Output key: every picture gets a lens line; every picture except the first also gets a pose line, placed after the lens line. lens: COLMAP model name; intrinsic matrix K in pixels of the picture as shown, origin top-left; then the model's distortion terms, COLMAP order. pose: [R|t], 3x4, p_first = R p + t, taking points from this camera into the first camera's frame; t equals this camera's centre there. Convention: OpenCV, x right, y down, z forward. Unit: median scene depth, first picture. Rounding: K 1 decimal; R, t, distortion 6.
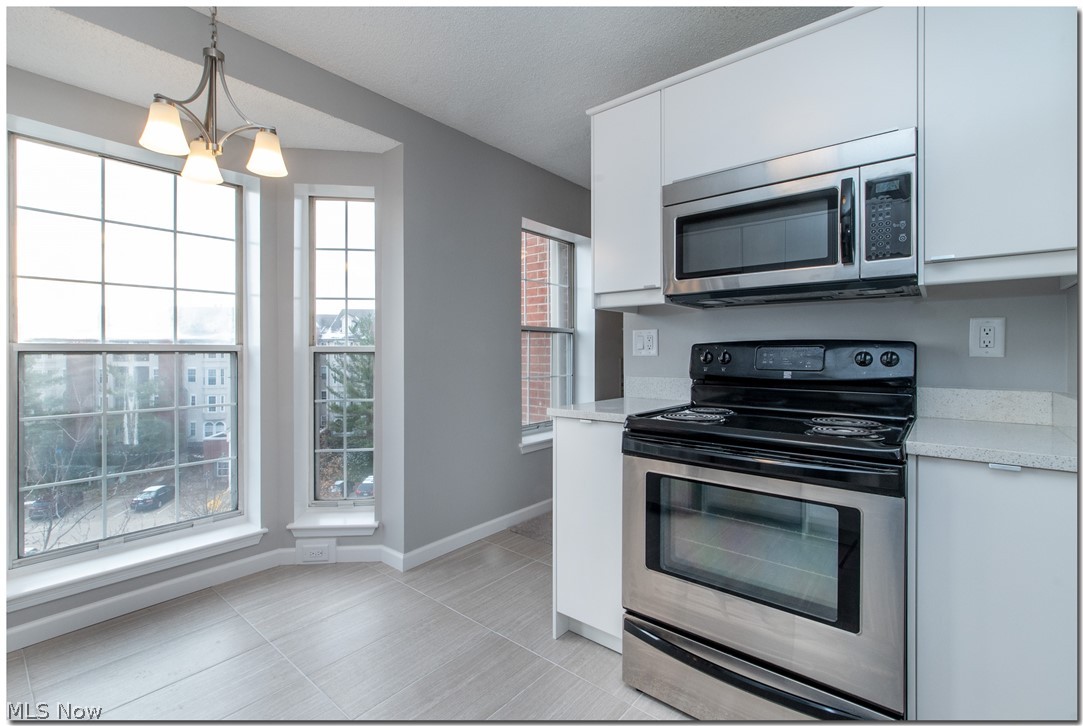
lens RADIAL K [[481.2, 0, 543.6], [0, 481.2, 353.3], [0, 0, 1]] dist [-0.018477, 0.007428]
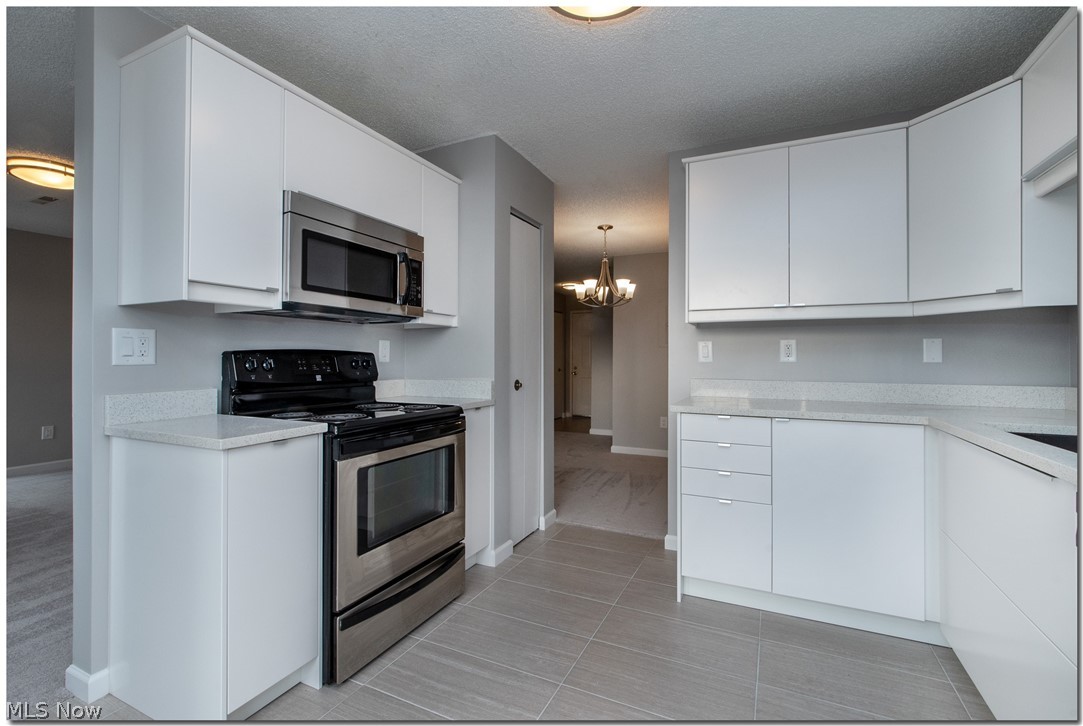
lens RADIAL K [[481.2, 0, 539.9], [0, 481.2, 356.4], [0, 0, 1]] dist [-0.018477, 0.007428]
pose [[-0.241982, 0.006778, 0.970257, -0.837025], [0.002187, 0.999977, -0.006440, -0.002321], [-0.970278, 0.000564, -0.241991, 0.754922]]
